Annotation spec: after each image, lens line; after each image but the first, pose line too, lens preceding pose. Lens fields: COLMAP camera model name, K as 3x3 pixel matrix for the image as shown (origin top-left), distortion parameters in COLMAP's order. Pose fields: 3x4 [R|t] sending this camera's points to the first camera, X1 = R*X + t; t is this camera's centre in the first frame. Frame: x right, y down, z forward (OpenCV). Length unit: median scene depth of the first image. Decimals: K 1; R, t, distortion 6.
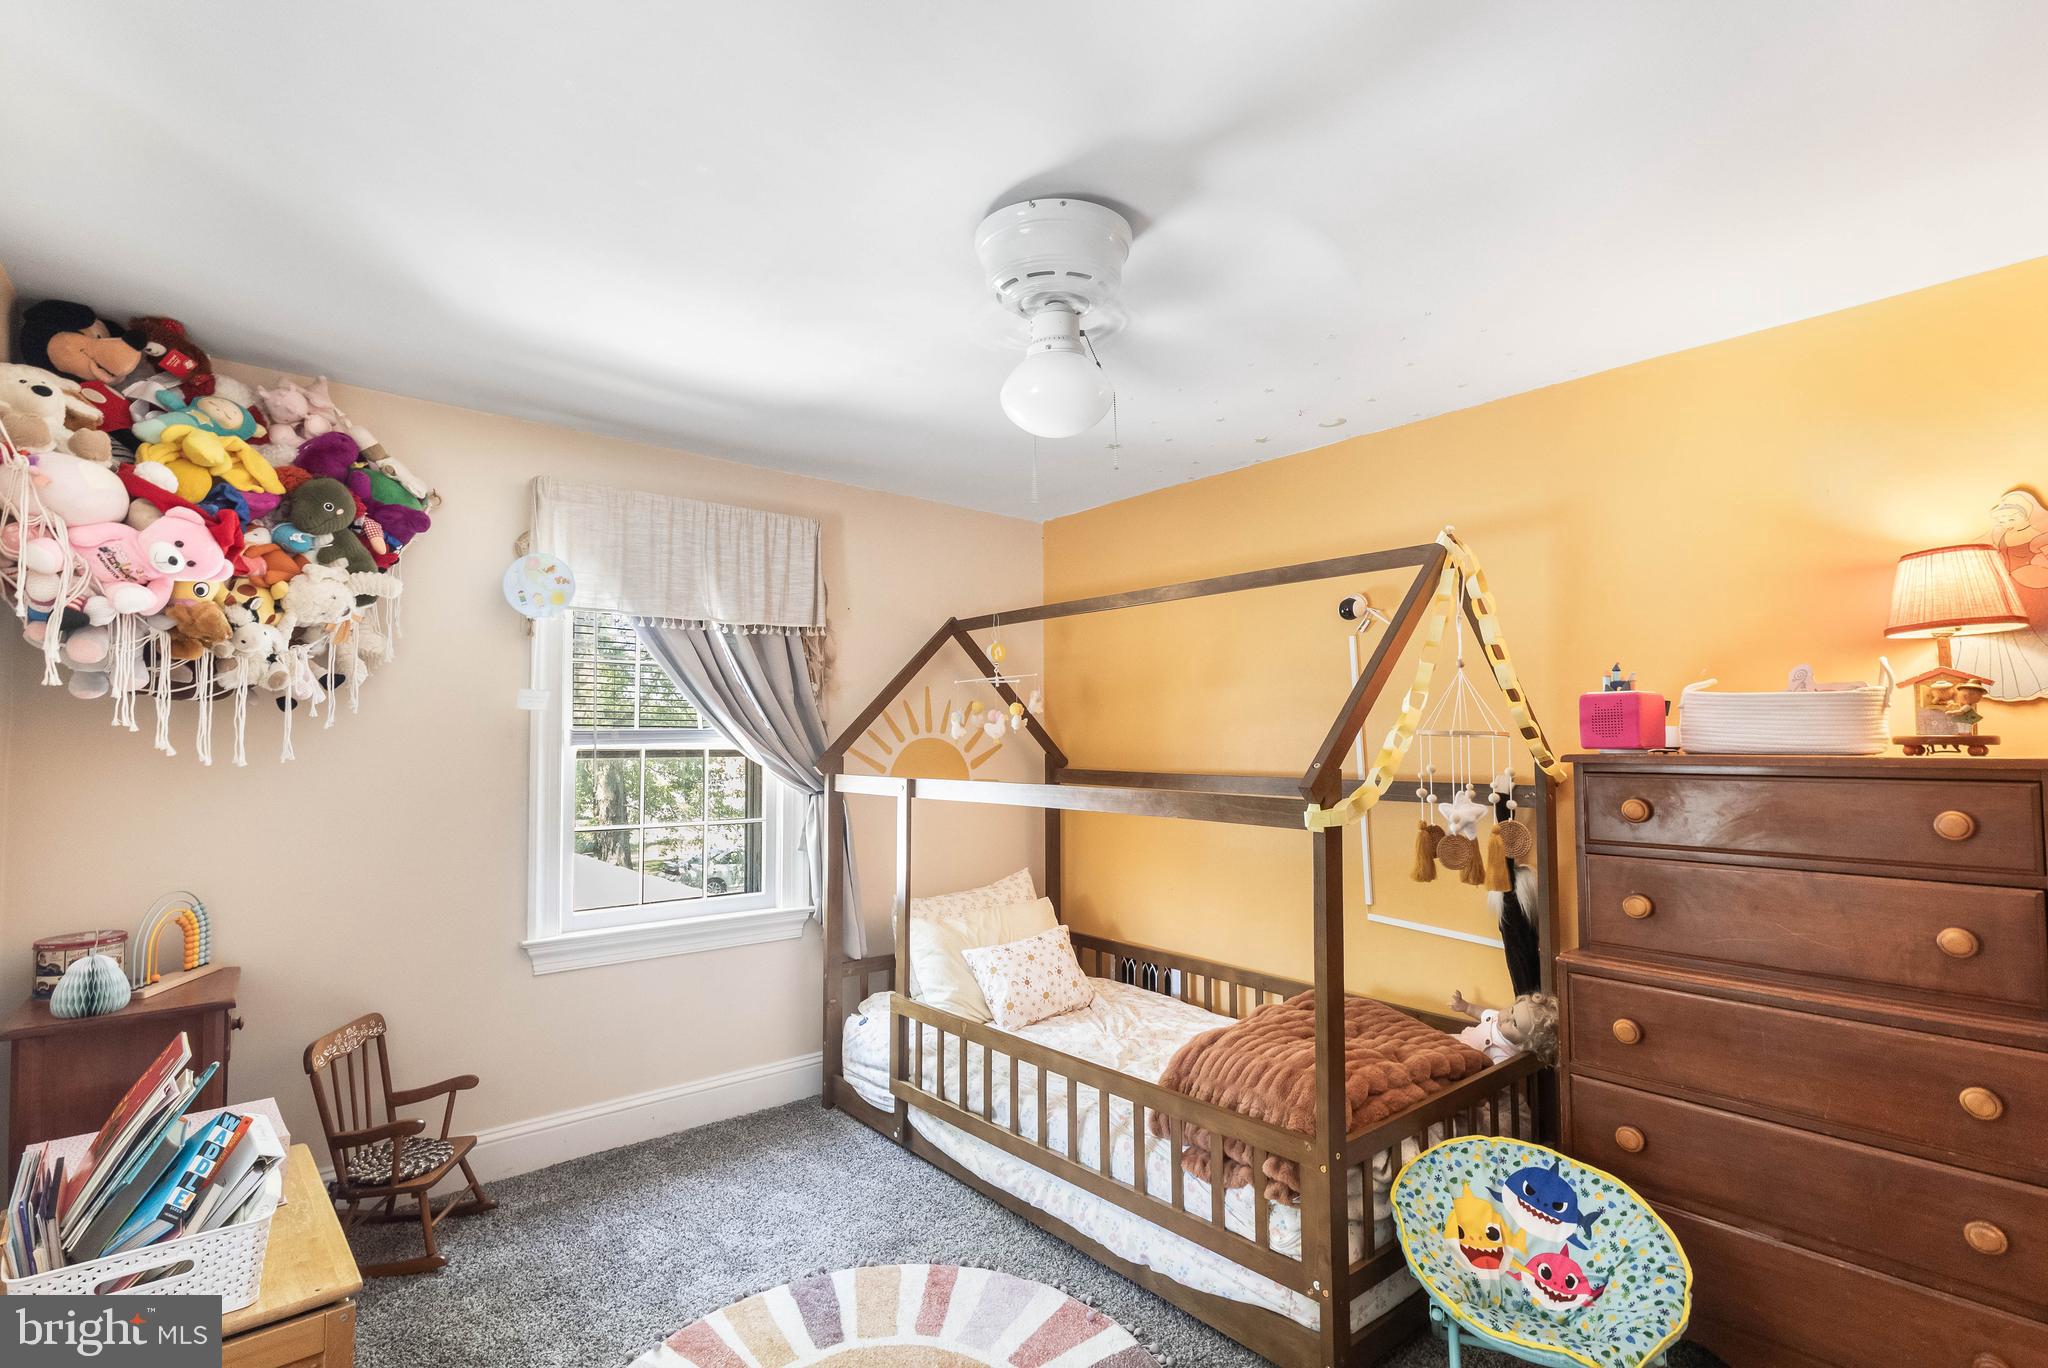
lens RADIAL K [[949.7, 0, 1021.5], [0, 949.7, 696.4], [0, 0, 1]] dist [0.002439, 0.000171]
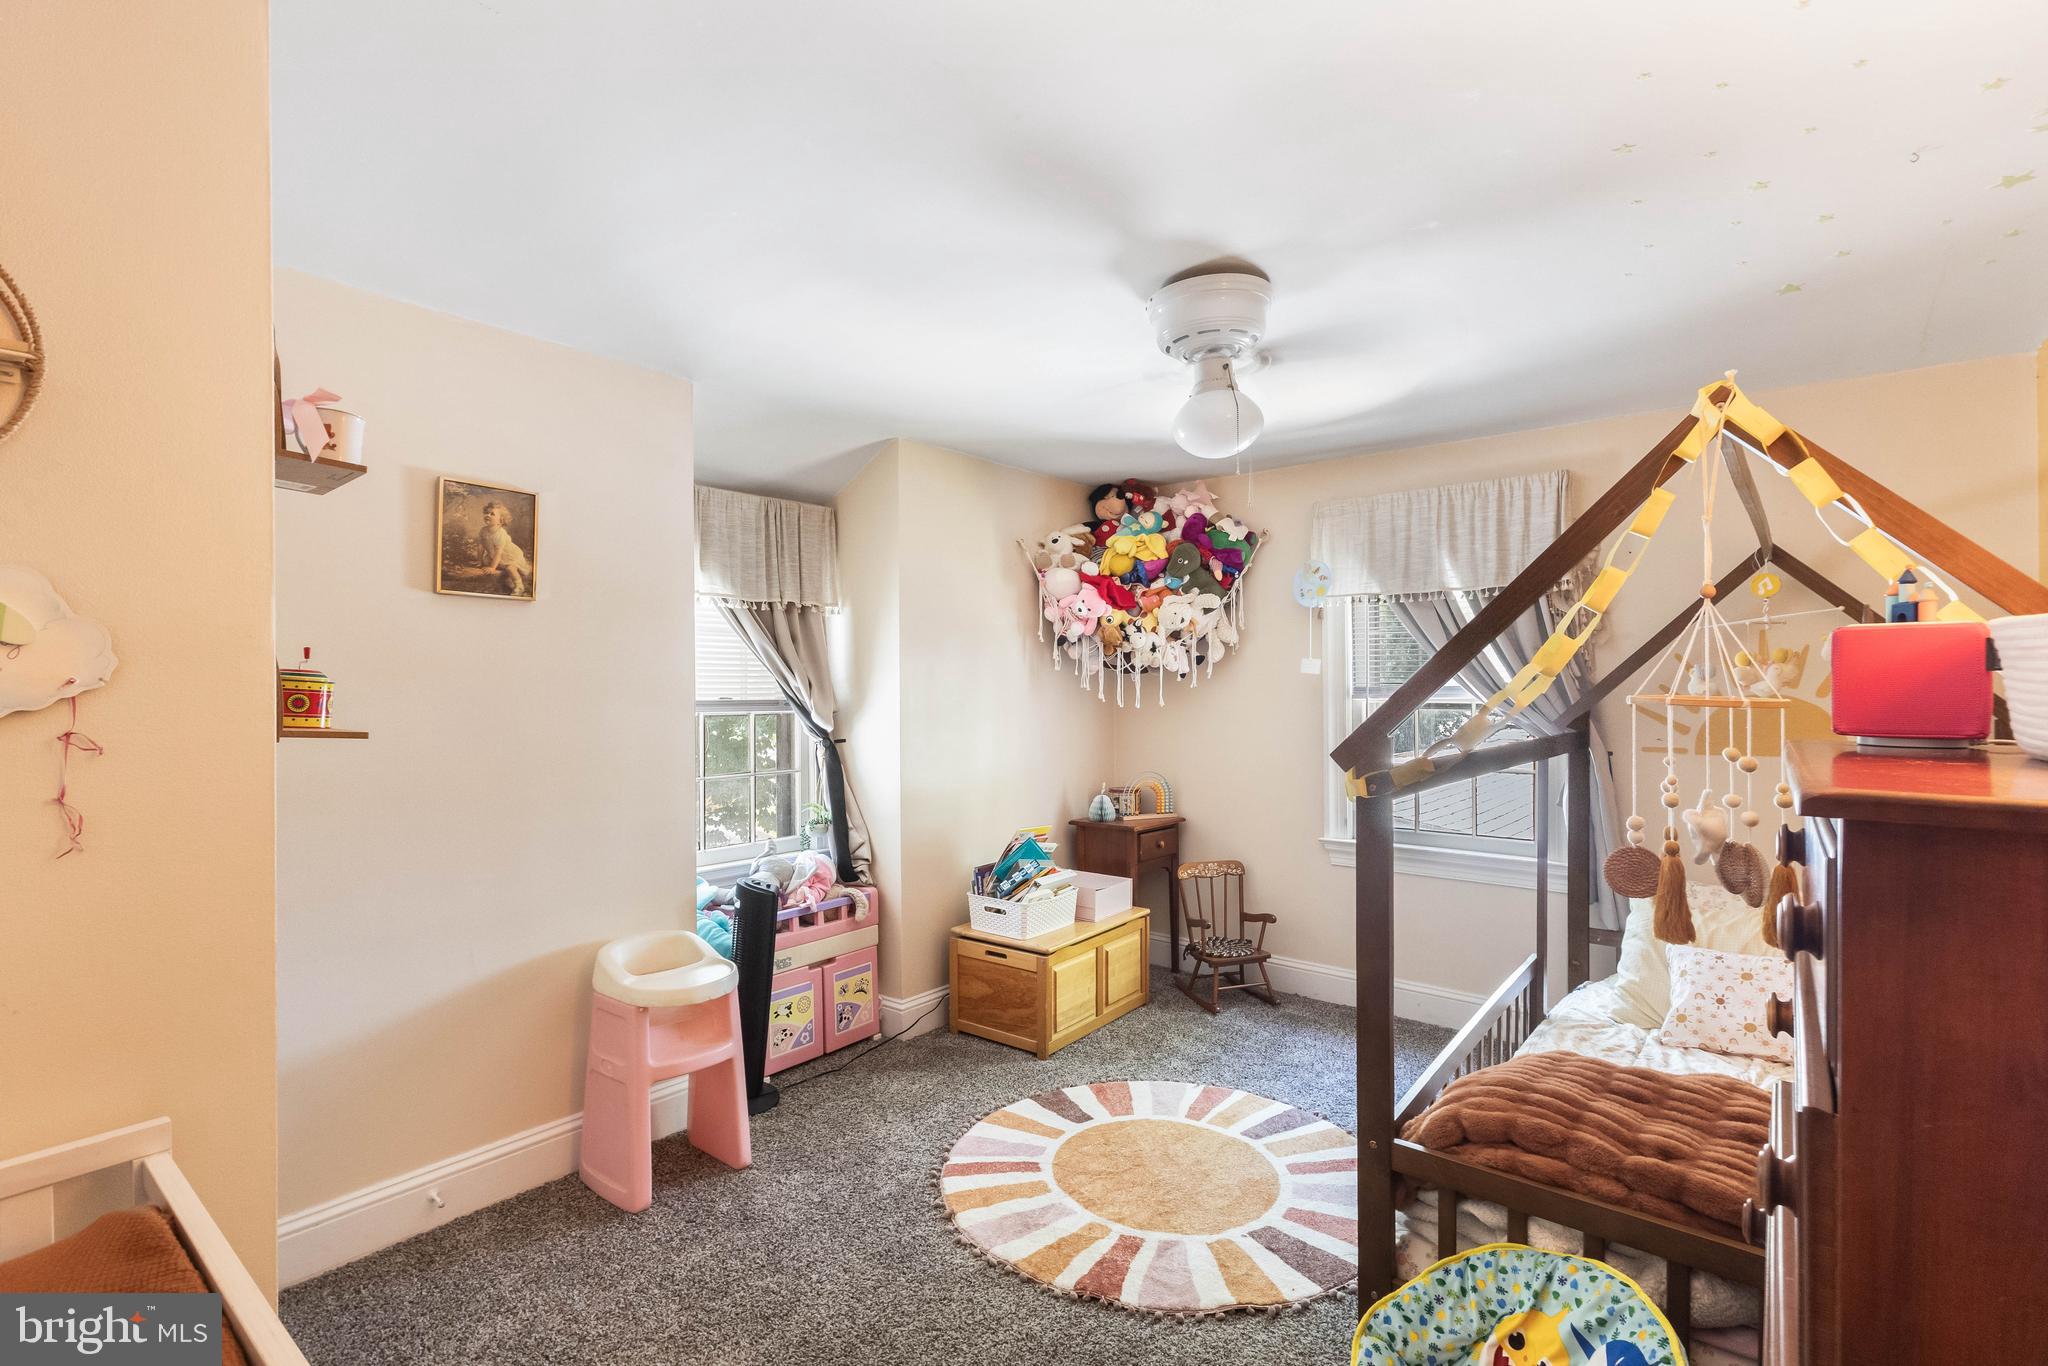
lens RADIAL K [[944.9, 0, 1024.0], [0, 944.9, 683.0], [0, 0, 1]] dist [0.001006, -0.000249]
pose [[0.181679, -0.002455, -0.983355, 0.886334], [0.046822, 0.998884, 0.006157, 0.000444], [0.982243, -0.047161, 0.181591, 0.375876]]
